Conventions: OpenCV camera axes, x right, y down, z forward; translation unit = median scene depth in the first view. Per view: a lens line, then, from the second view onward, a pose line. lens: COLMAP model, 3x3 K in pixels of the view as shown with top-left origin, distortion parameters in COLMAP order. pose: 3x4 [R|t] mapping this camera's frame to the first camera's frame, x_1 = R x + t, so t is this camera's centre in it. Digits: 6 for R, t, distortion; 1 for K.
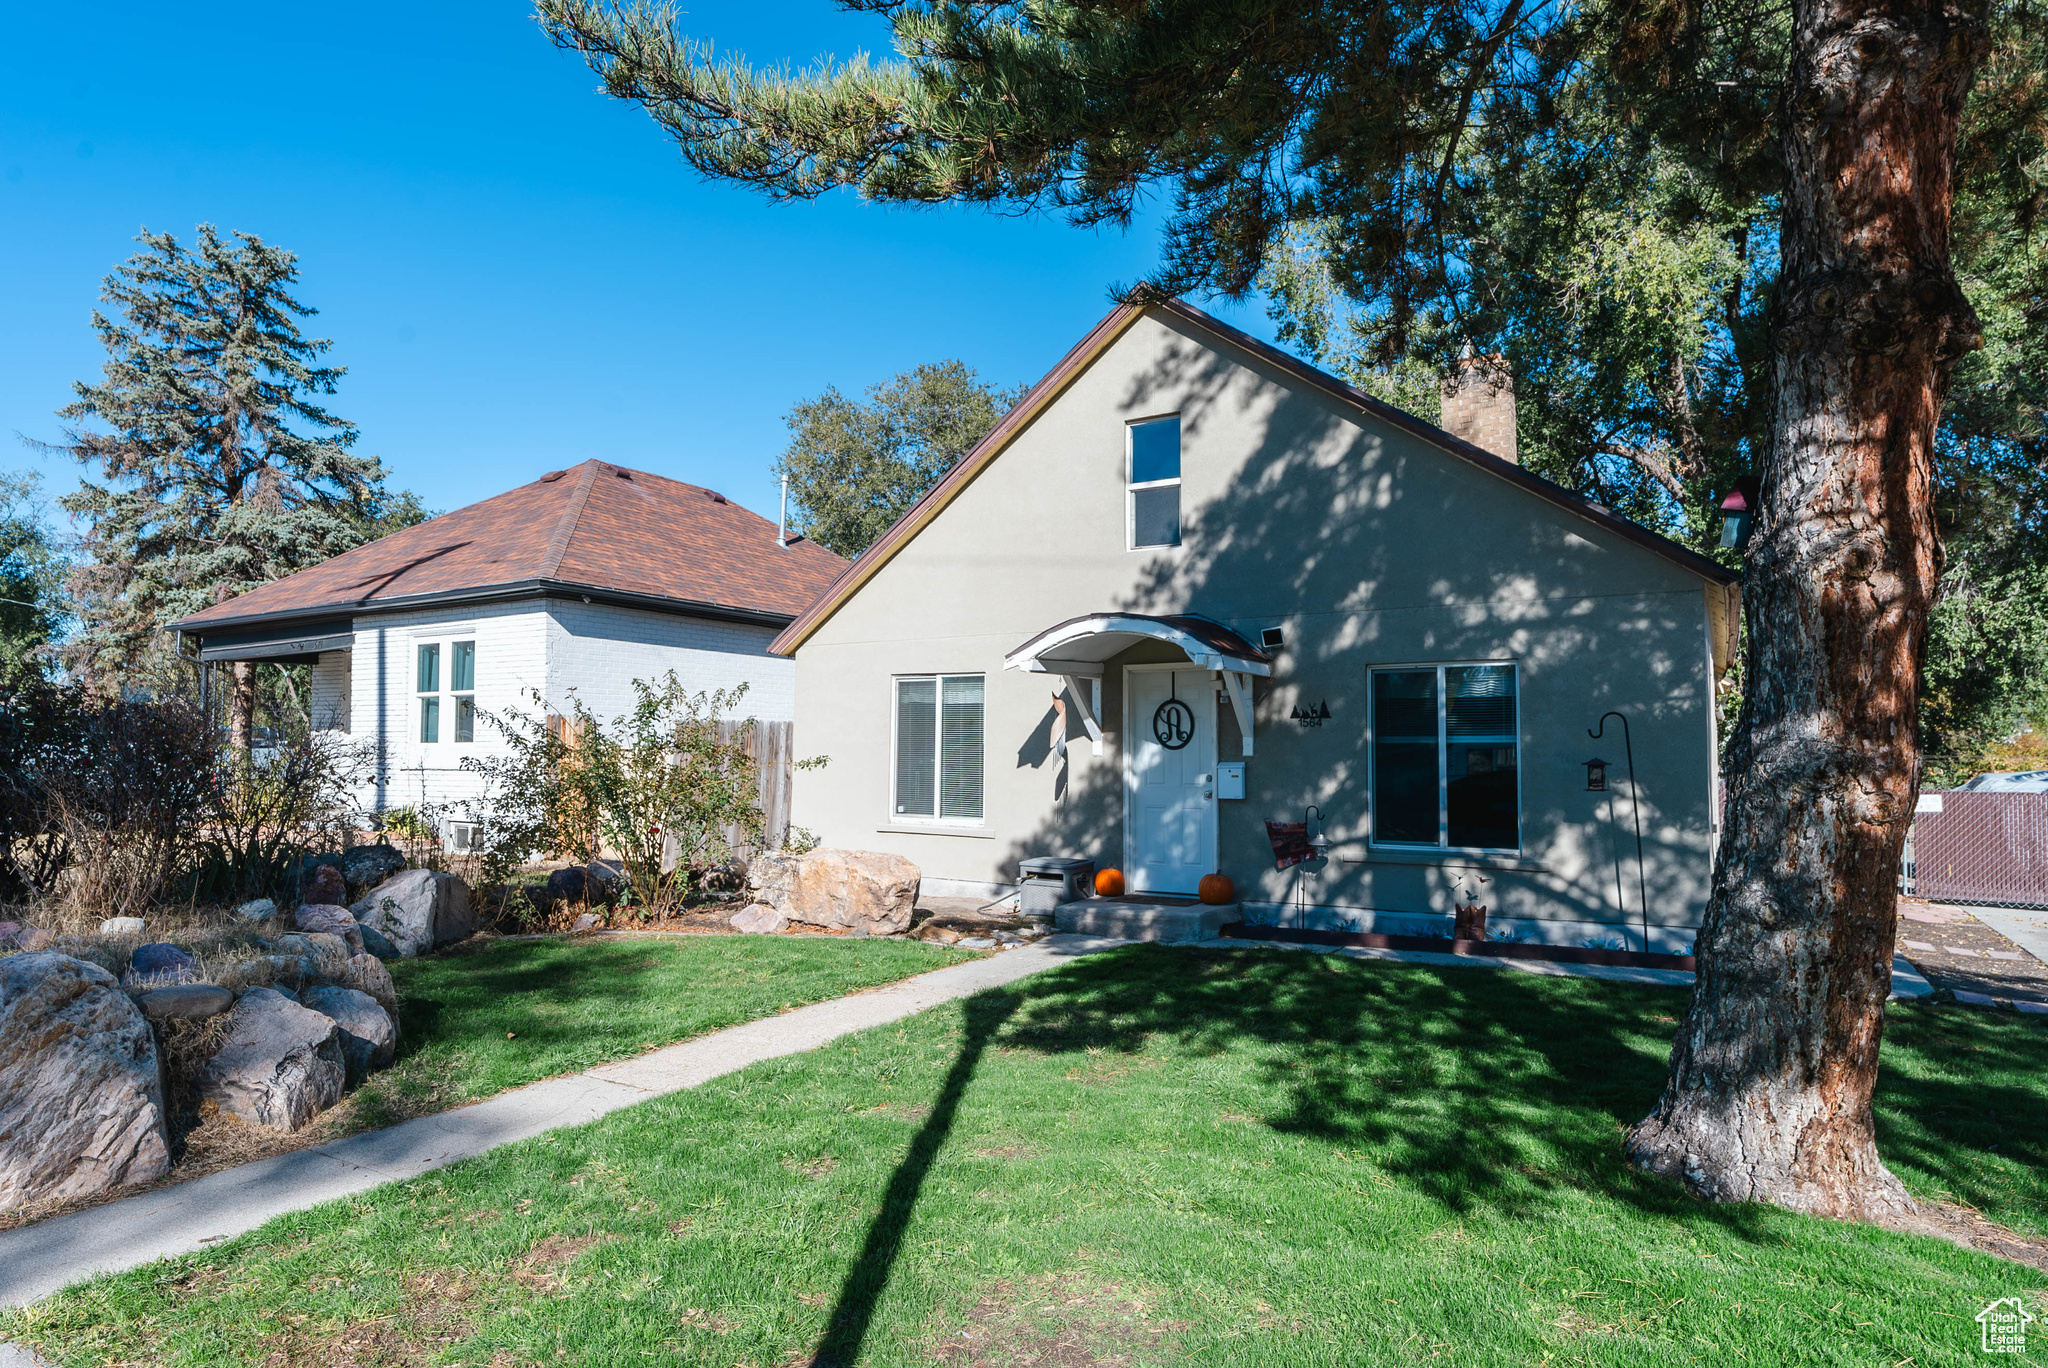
lens RADIAL K [[1117.8, 0, 1024.0], [0, 1117.8, 684.0], [0, 0, 1]] dist [0.000715, 0.000075]
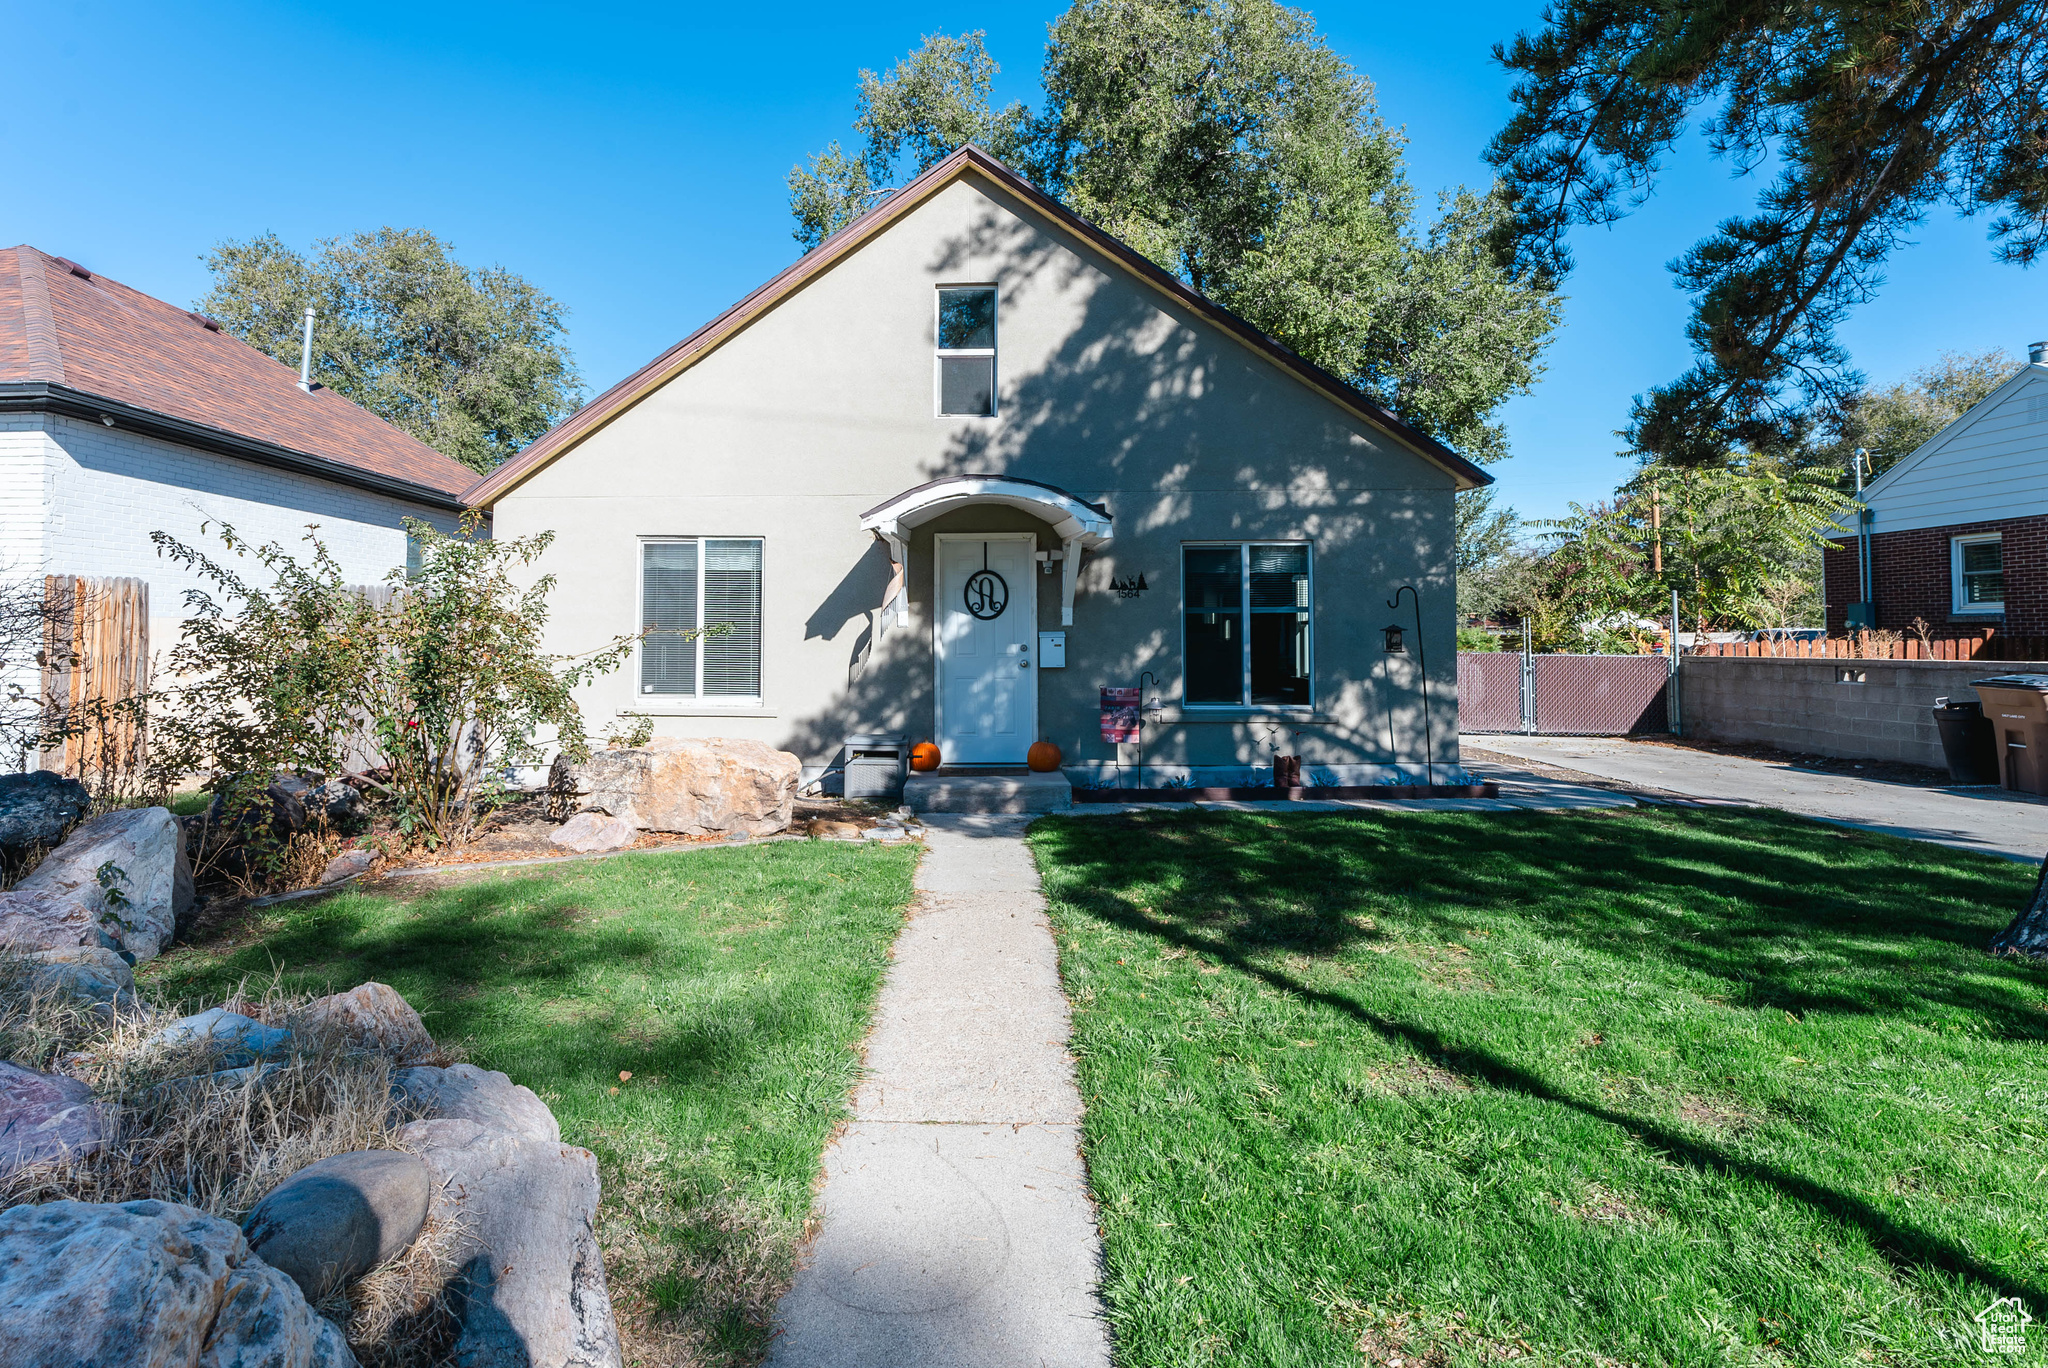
lens RADIAL K [[977.9, 0, 1023.7], [0, 977.9, 588.5], [0, 0, 1]] dist [0.000052, -0.000155]
pose [[0.877856, 0.017140, 0.478618, -0.273235], [-0.024413, 0.999662, 0.008978, 0.023653], [-0.478302, -0.019566, 0.877977, 0.231728]]
